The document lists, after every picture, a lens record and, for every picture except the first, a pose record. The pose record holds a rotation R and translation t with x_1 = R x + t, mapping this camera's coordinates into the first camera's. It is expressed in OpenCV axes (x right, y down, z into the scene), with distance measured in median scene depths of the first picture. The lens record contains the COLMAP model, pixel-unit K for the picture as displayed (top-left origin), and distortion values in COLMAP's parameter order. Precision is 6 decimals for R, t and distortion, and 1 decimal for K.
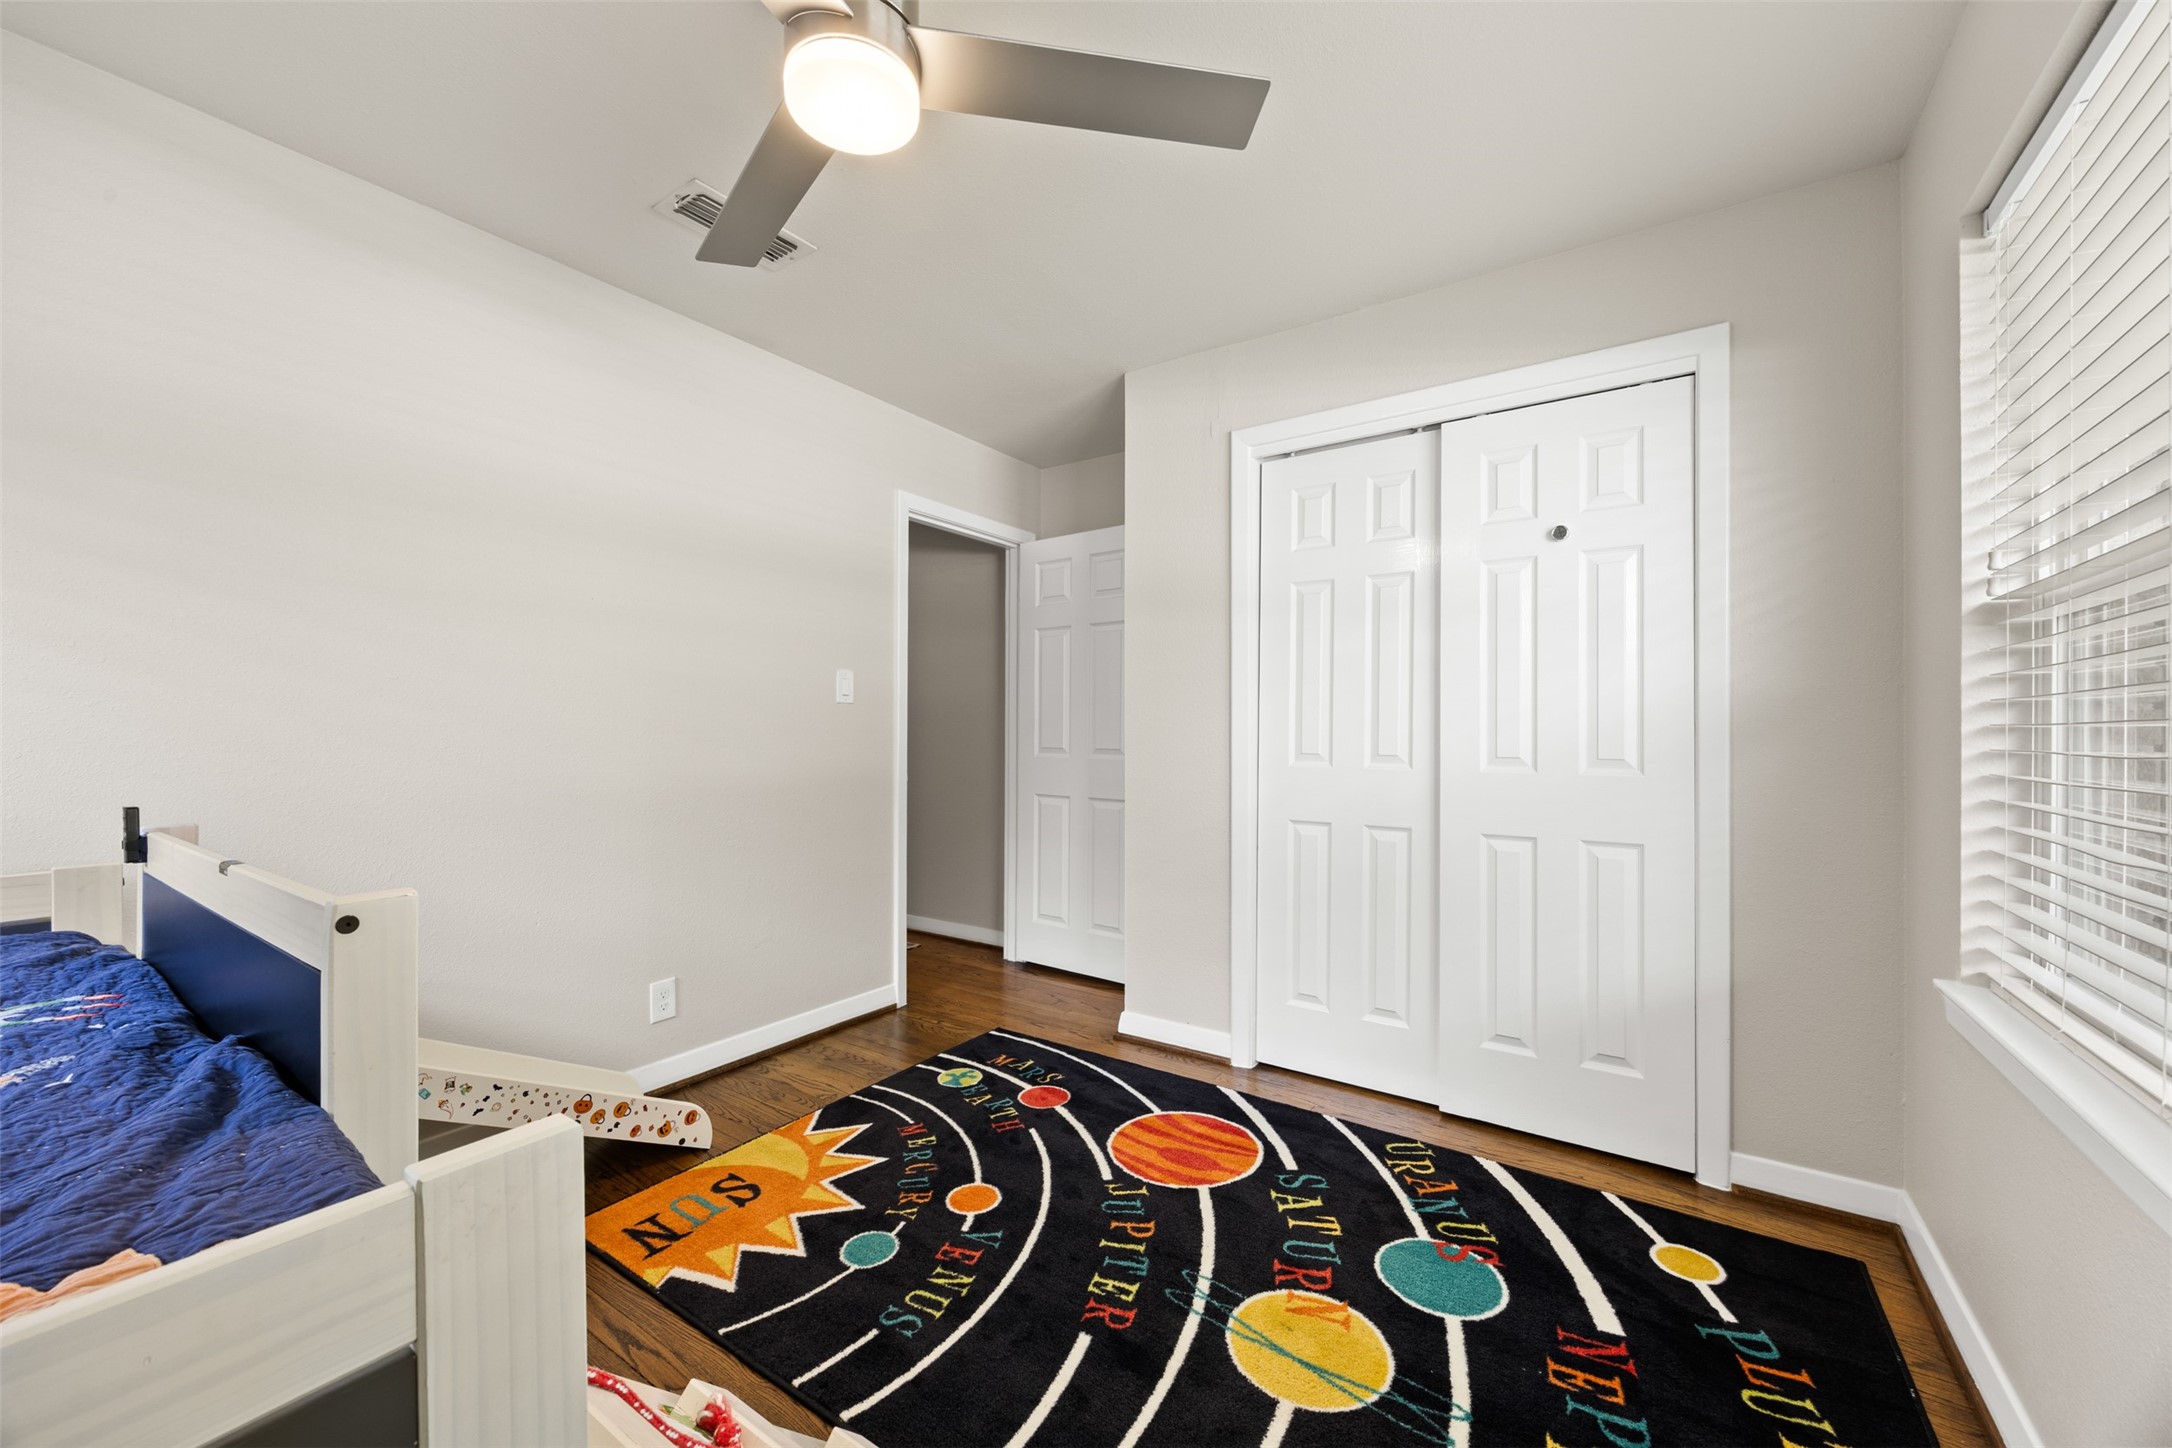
lens RADIAL K [[856.9, 0, 1085.6], [0, 856.9, 731.4], [0, 0, 1]] dist [0.003370, 0.000249]
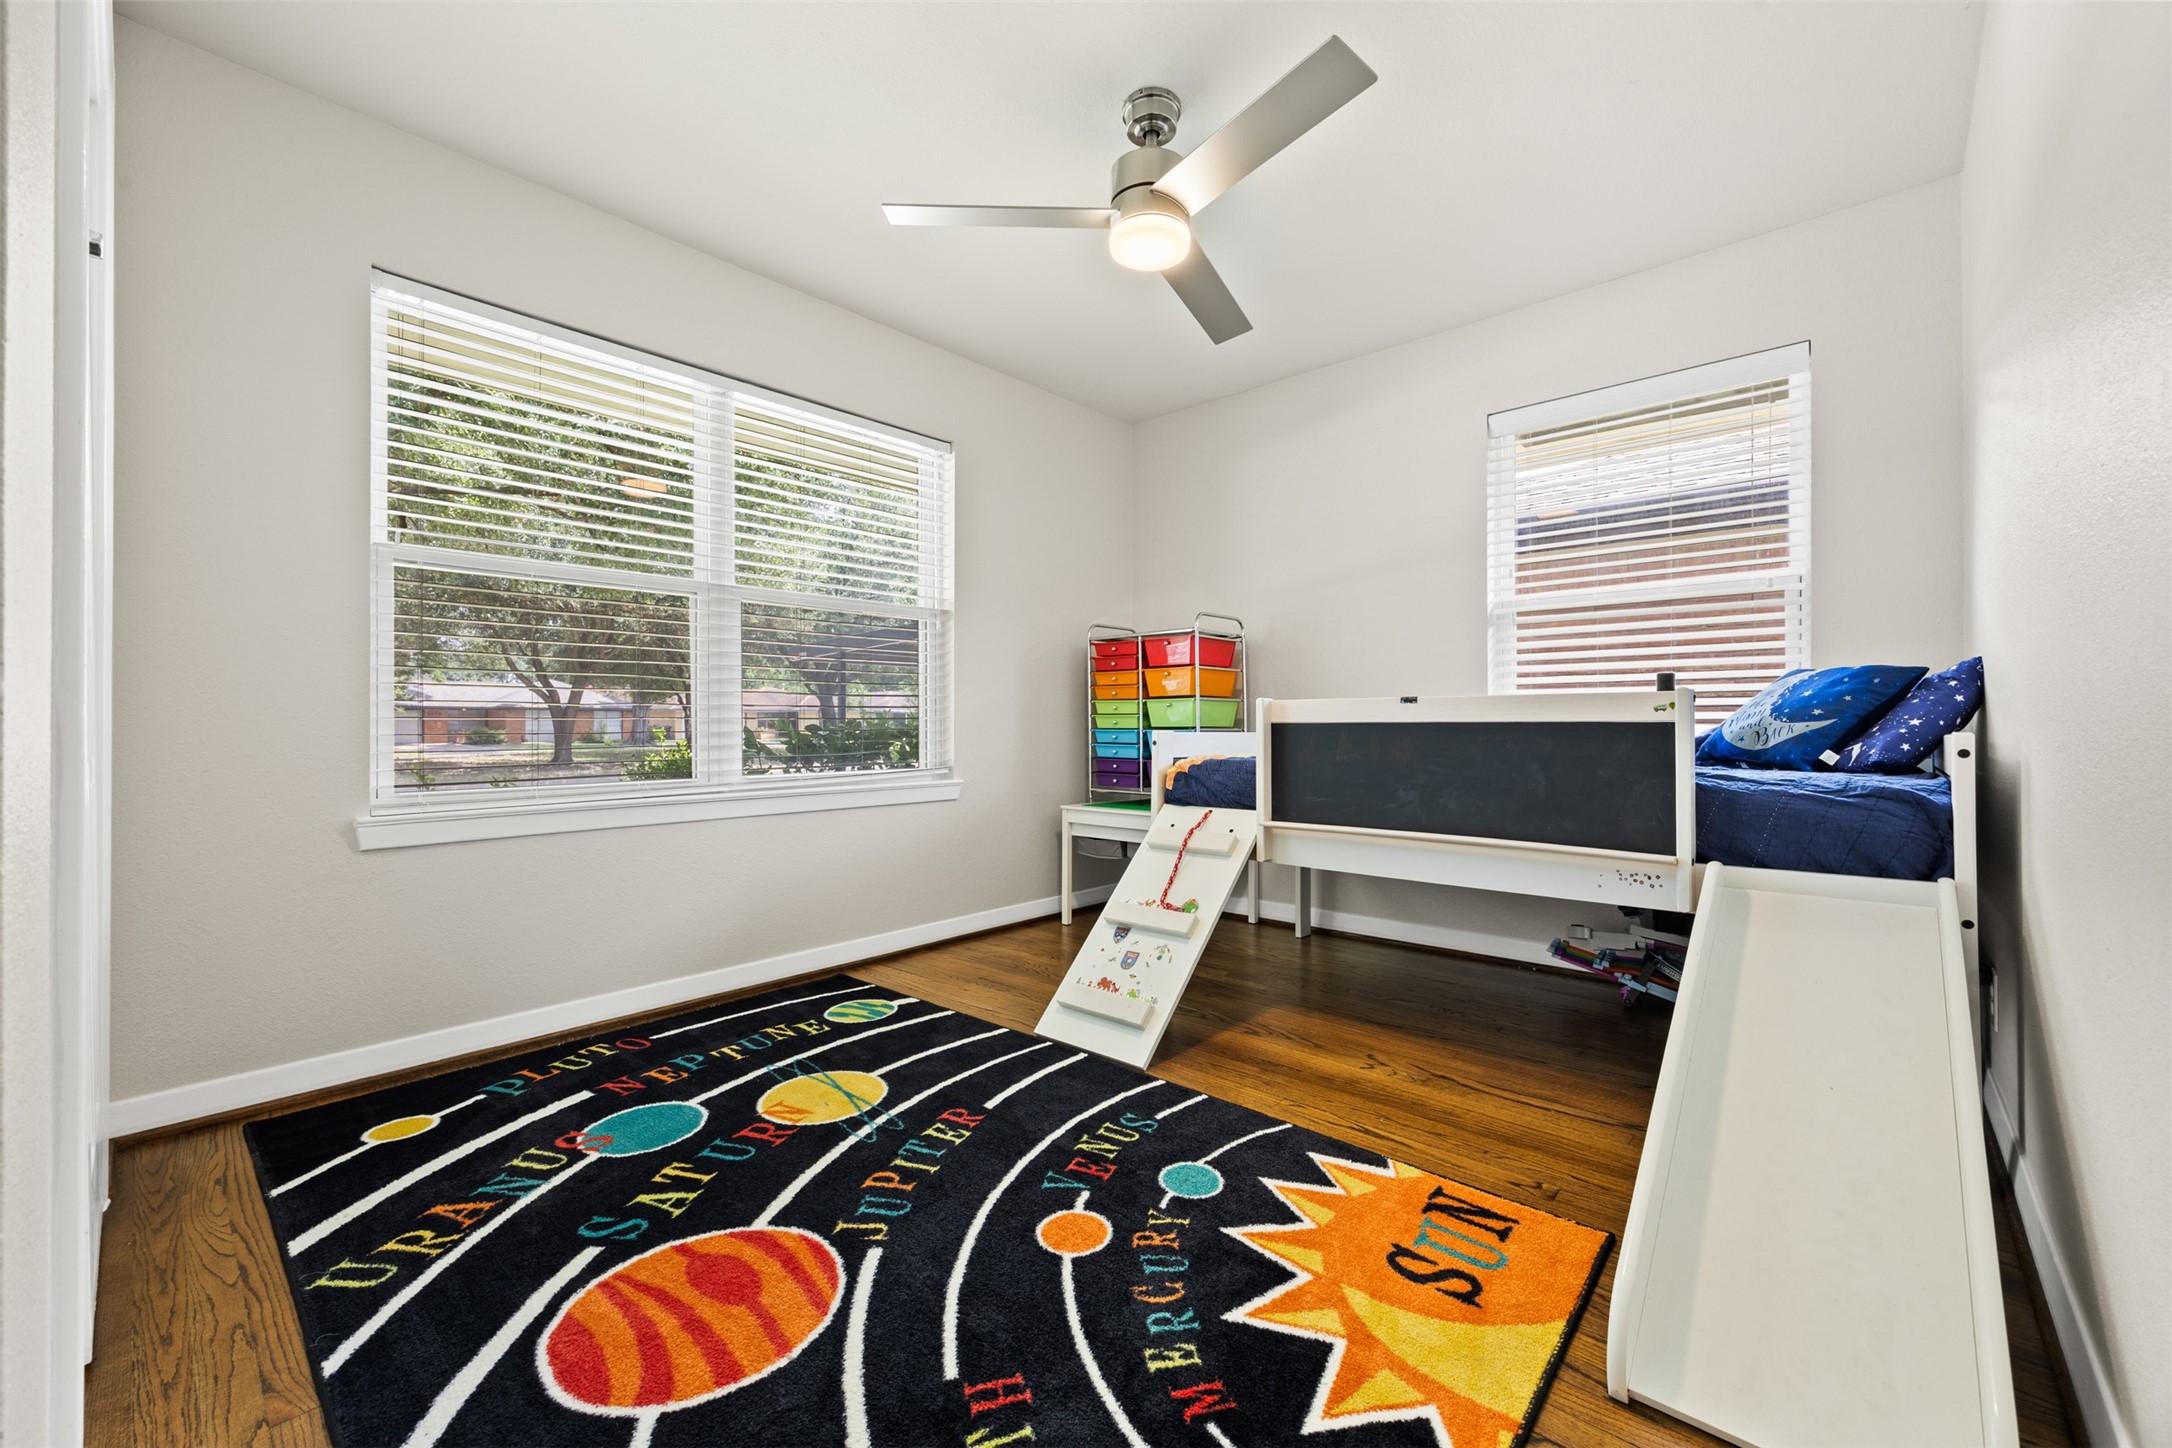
lens RADIAL K [[856.9, 0, 1081.9], [0, 856.9, 723.5], [0, 0, 1]] dist [0.003370, 0.000249]
pose [[-0.991310, 0.005260, 0.131444, -0.250364], [0.004552, 0.999973, -0.005684, 0.128556], [-0.131471, -0.005036, -0.991307, 1.839055]]
